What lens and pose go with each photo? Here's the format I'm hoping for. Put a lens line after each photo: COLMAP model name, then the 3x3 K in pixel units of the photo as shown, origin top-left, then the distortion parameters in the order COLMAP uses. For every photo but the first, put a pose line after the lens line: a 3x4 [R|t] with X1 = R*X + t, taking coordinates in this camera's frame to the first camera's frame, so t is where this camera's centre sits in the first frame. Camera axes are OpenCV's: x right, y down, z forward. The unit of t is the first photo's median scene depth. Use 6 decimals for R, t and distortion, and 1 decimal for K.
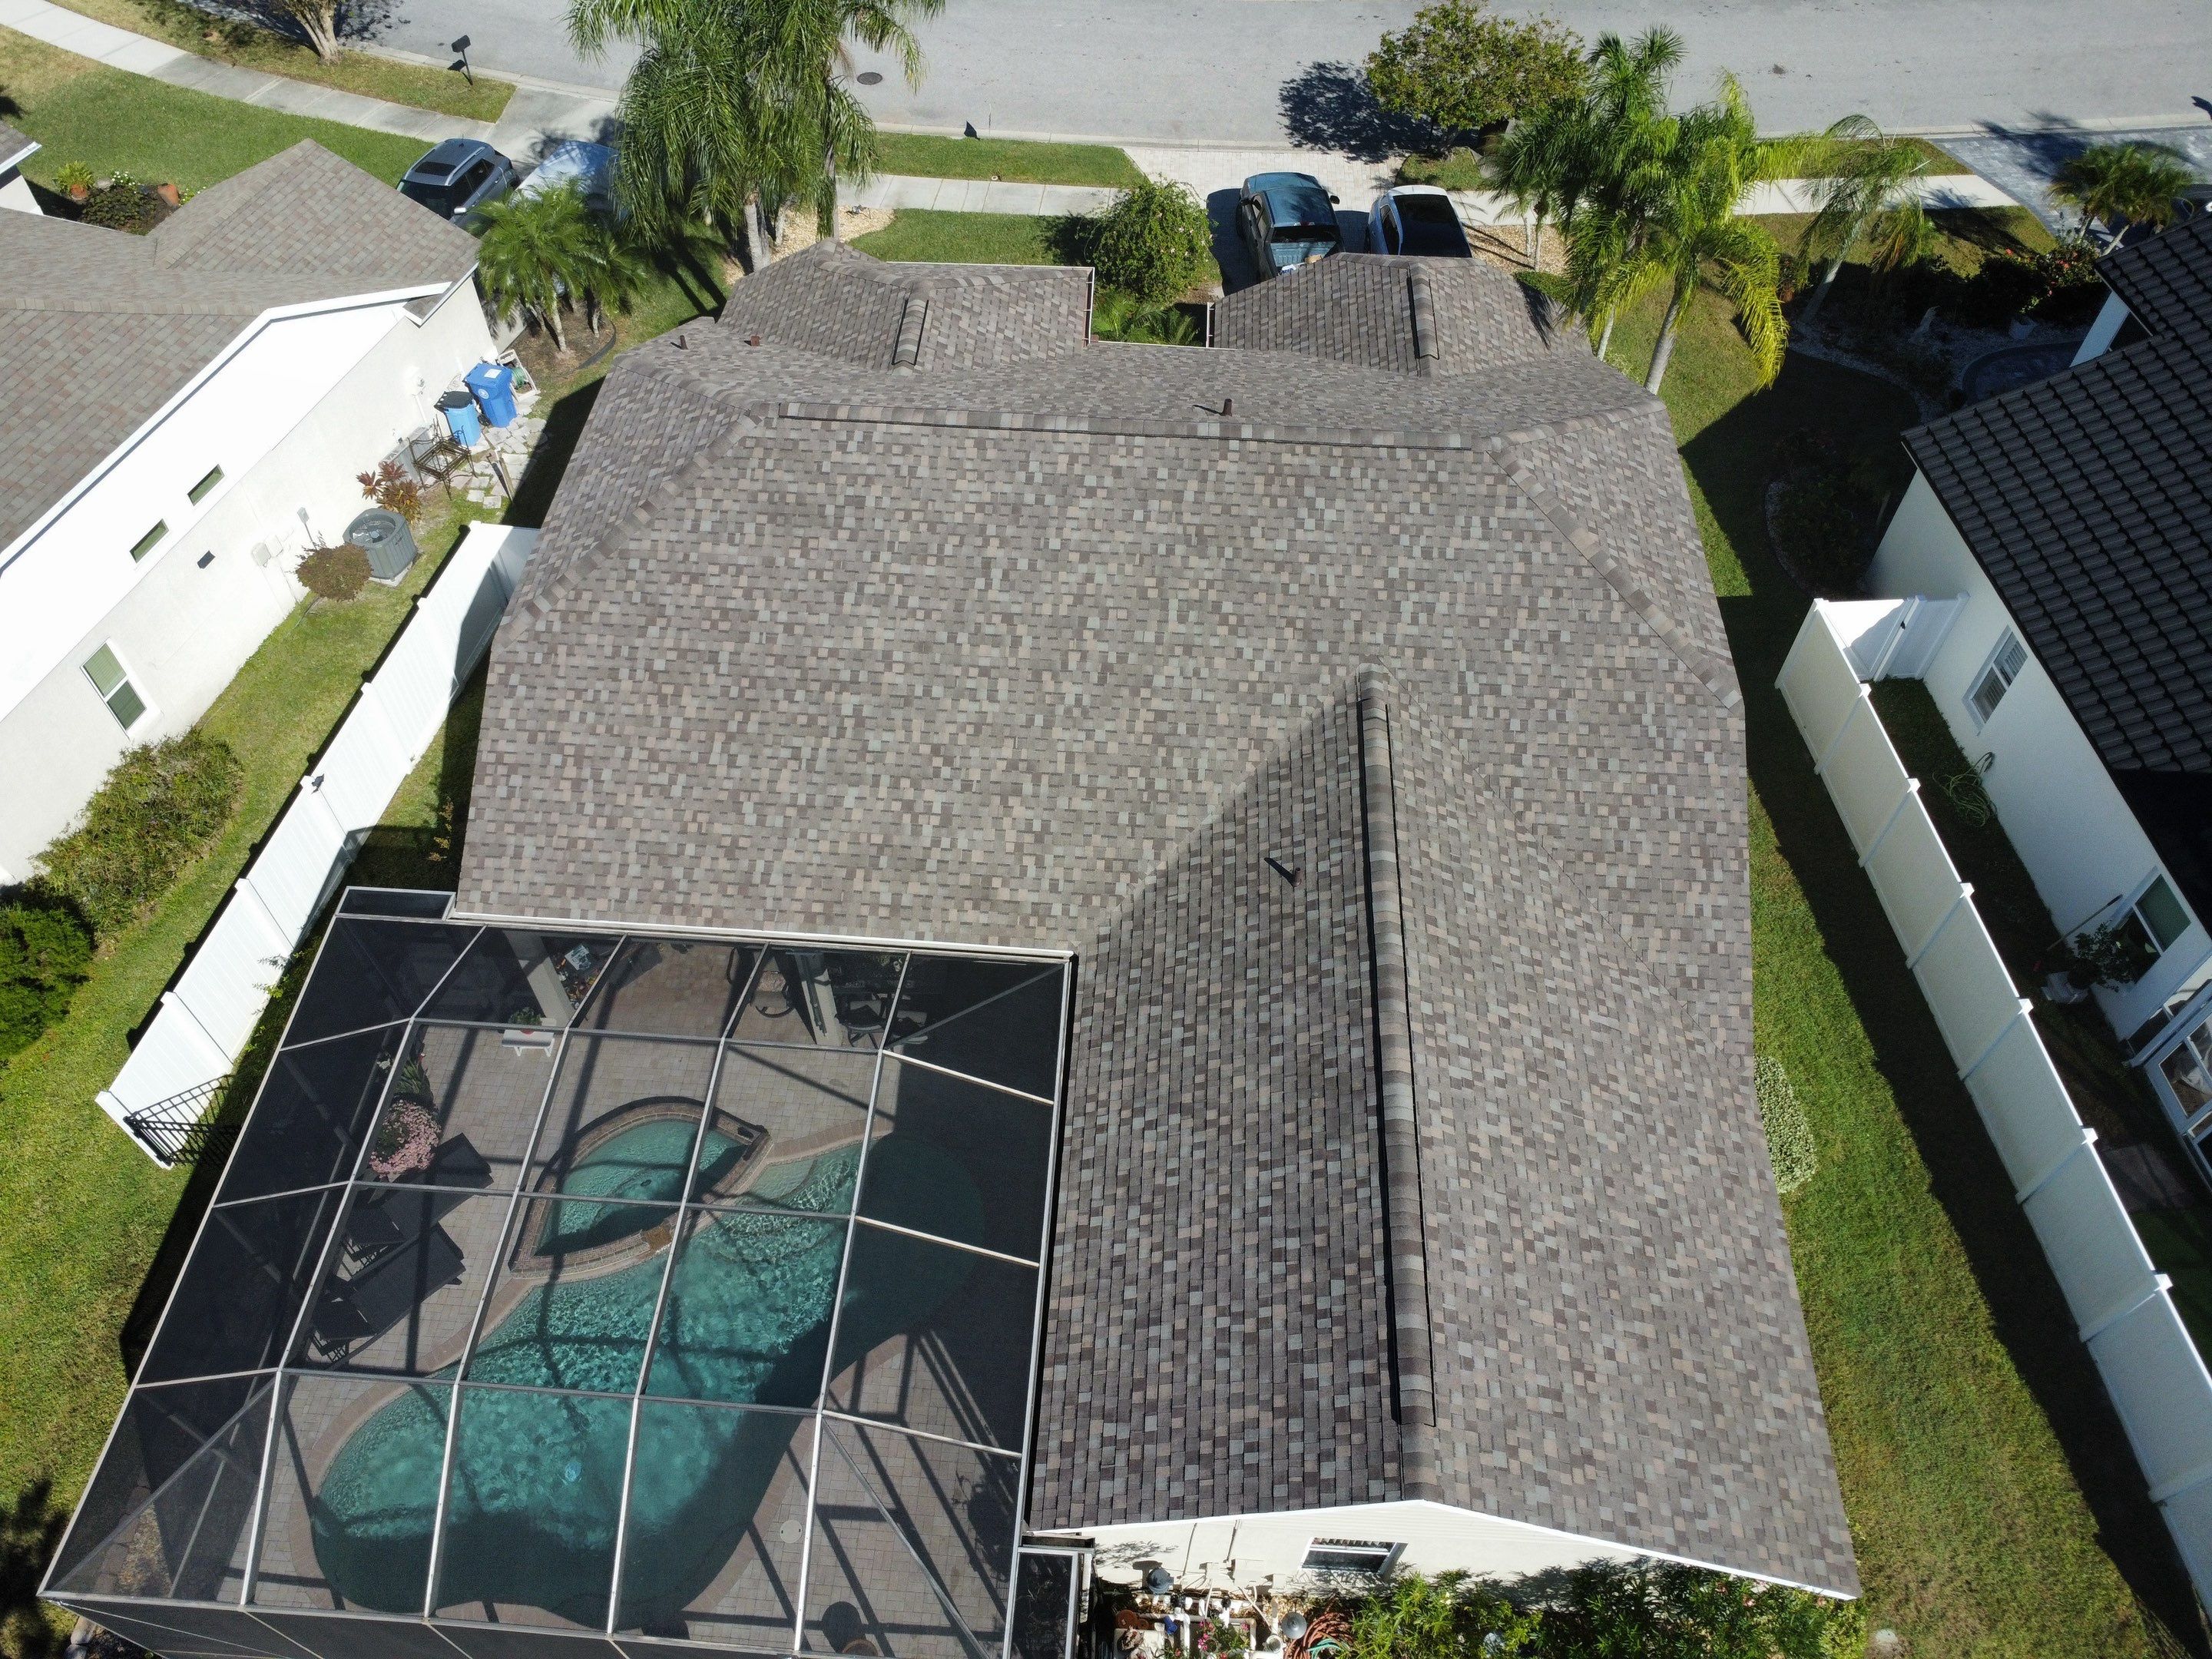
lens RADIAL K [[1603.1, 0, 1095.5], [0, 1603.1, 819.3], [0, 0, 1]] dist [-0.019610, -0.025216]
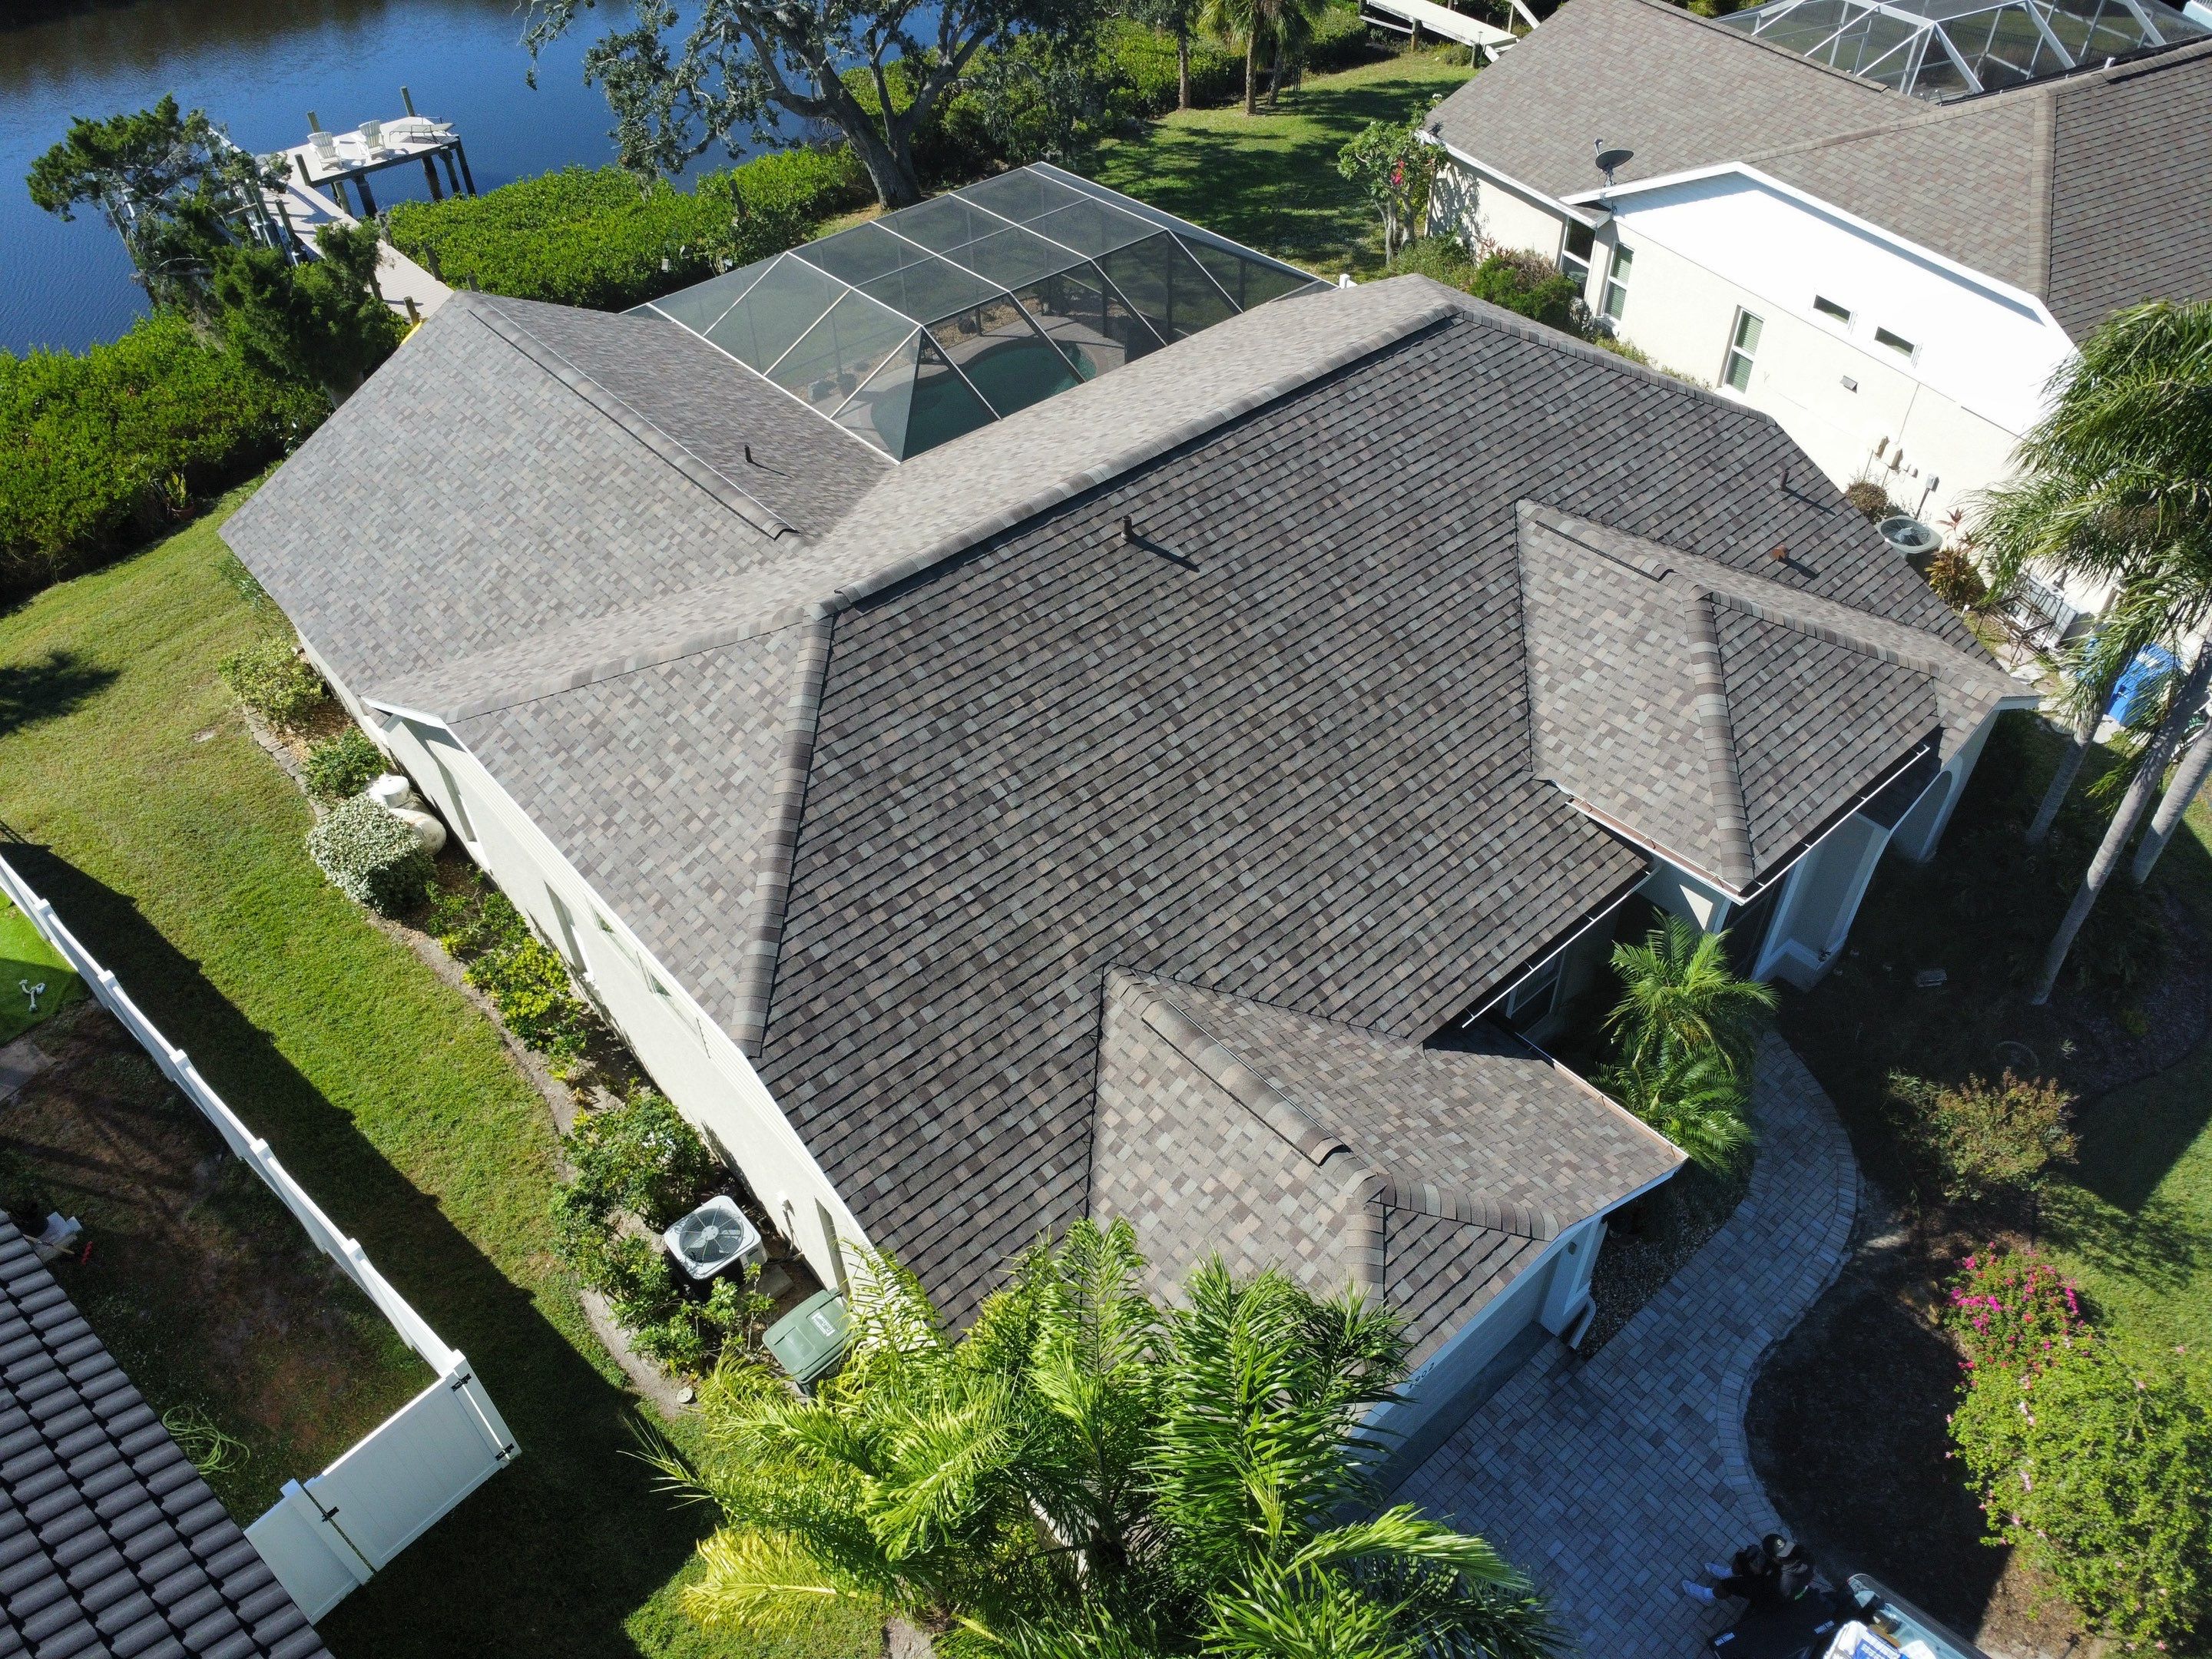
lens RADIAL K [[1603.1, 0, 1095.5], [0, 1603.1, 819.3], [0, 0, 1]] dist [-0.019610, -0.025216]
pose [[-0.715100, 0.488970, -0.499540, 0.607990], [-0.526656, 0.093024, 0.844973, -0.980428], [0.459636, 0.867326, 0.190997, 1.038381]]
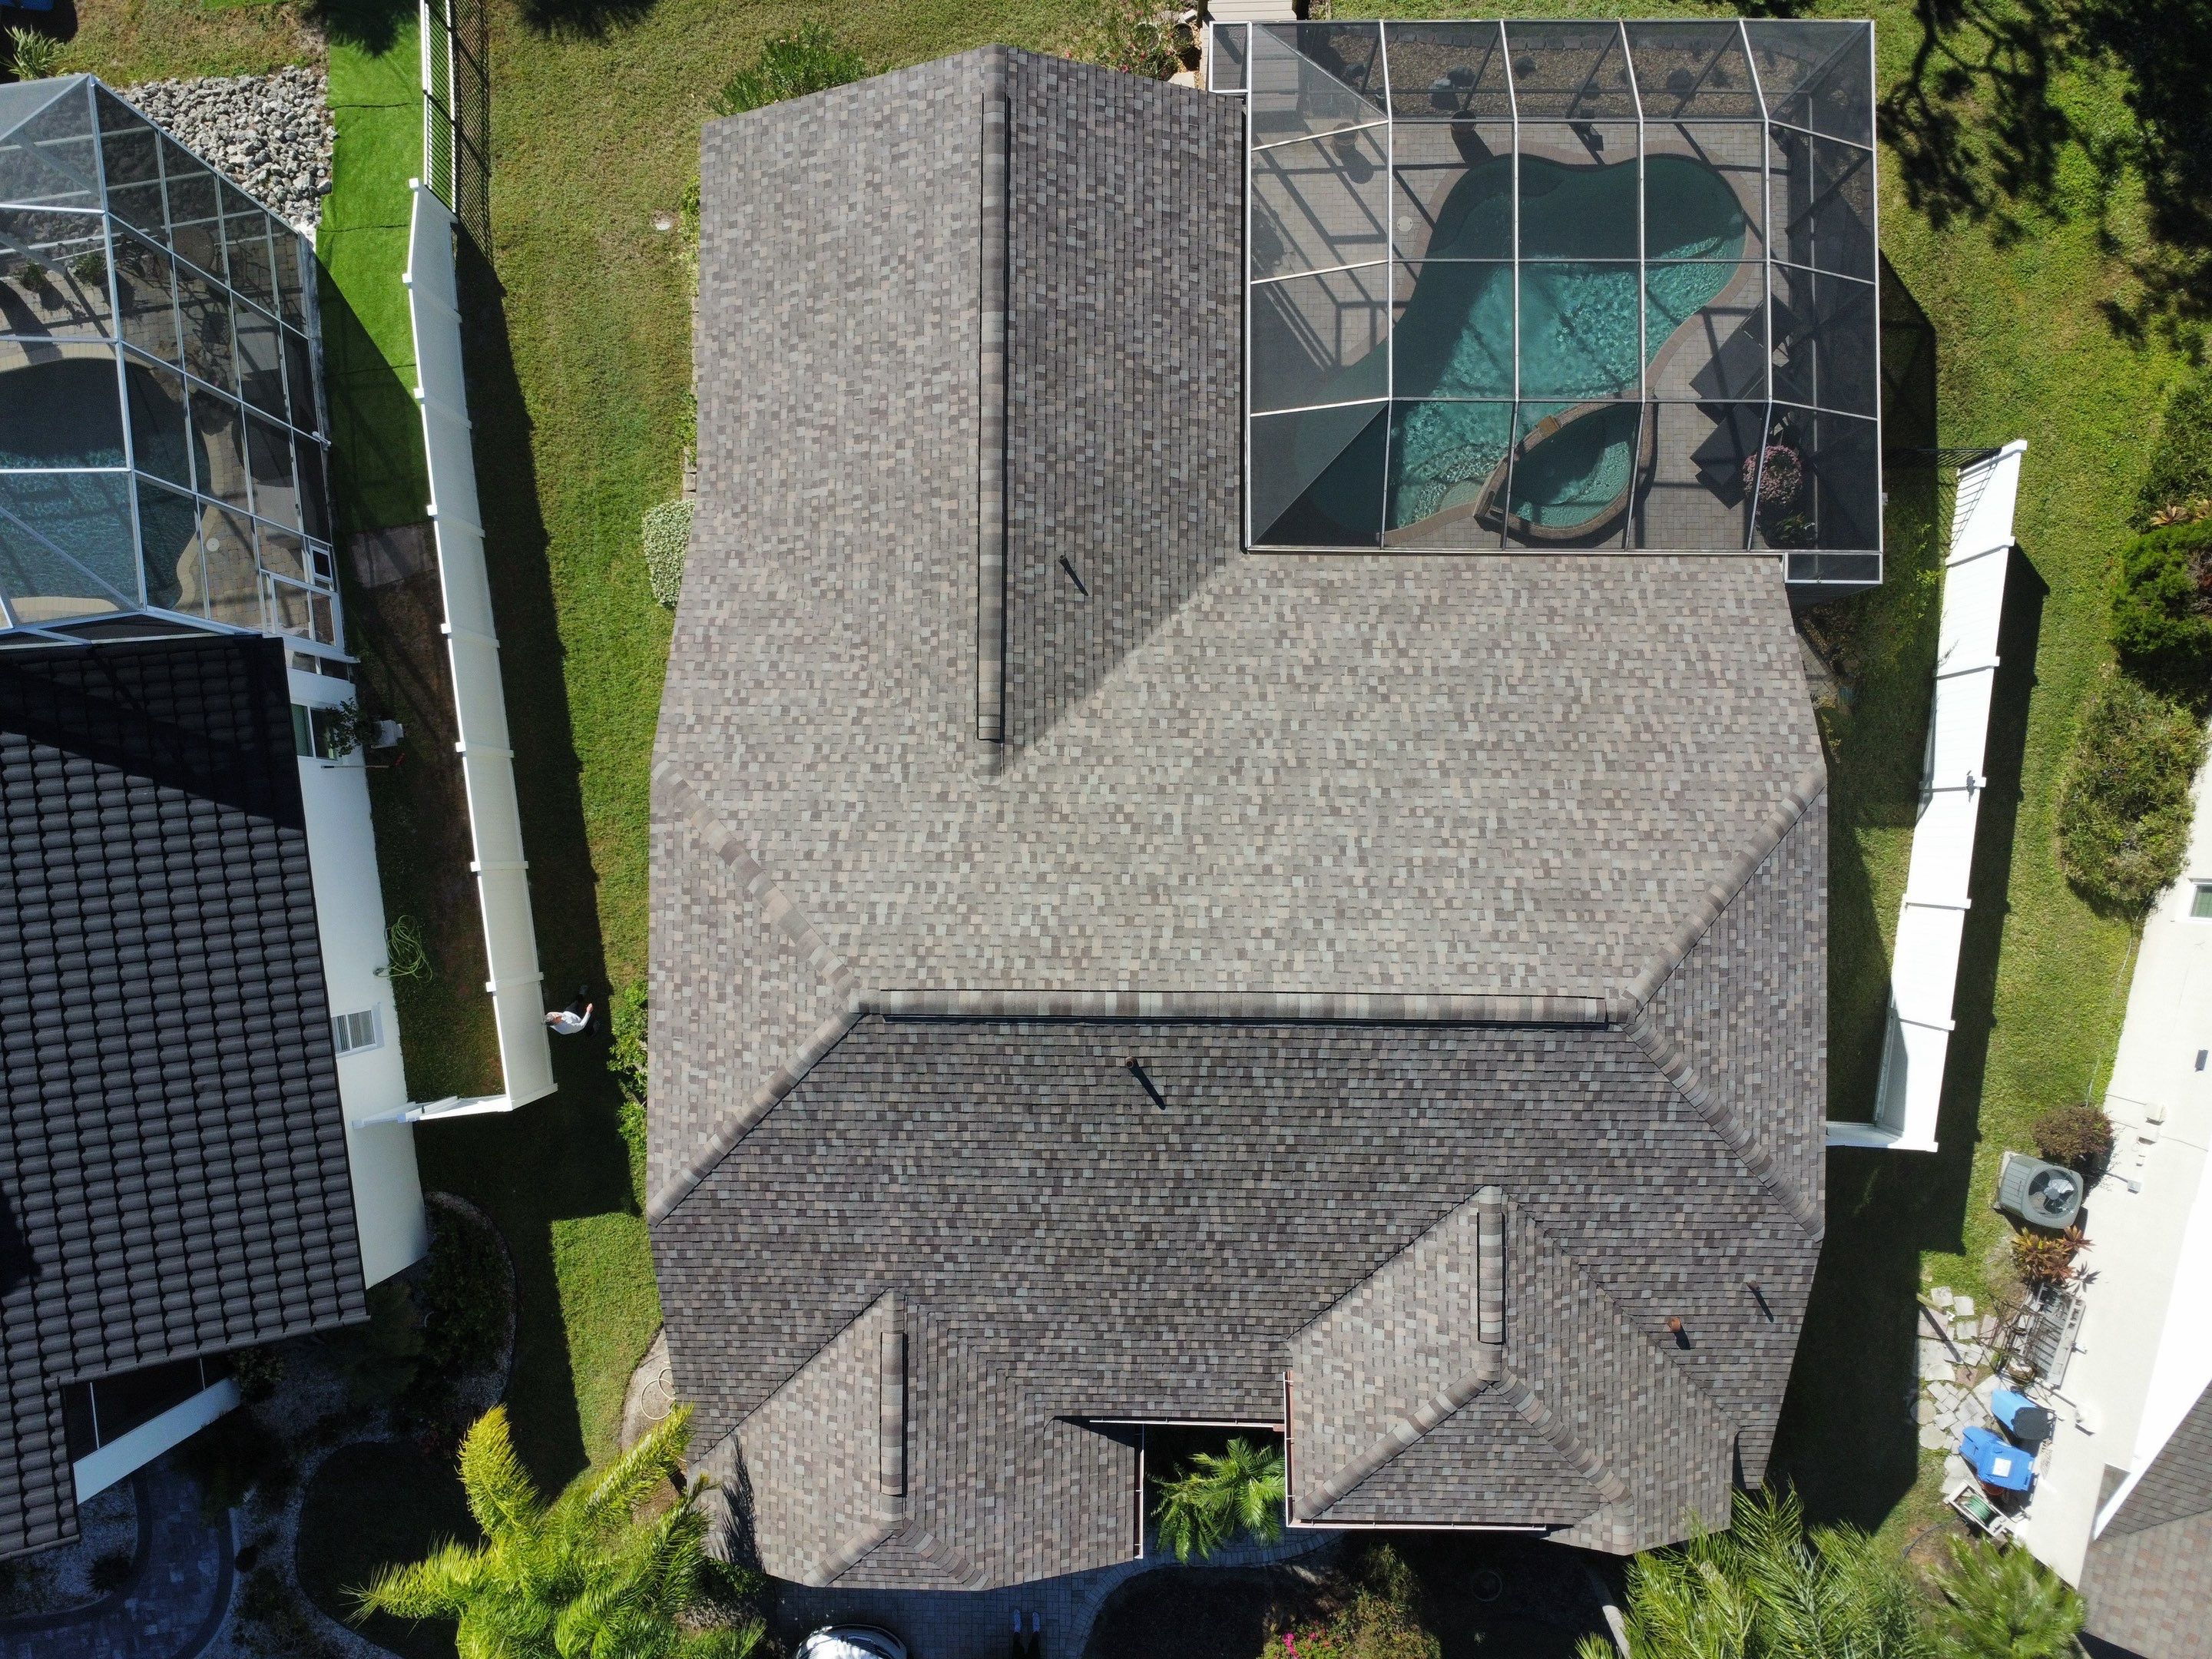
lens RADIAL K [[1603.1, 0, 1095.5], [0, 1603.1, 819.3], [0, 0, 1]] dist [-0.019610, -0.025216]
pose [[-0.998004, 0.057583, 0.025922, 0.075146], [-0.027568, -0.766598, 0.641536, -0.806306], [0.056813, 0.639541, 0.766655, 0.199320]]
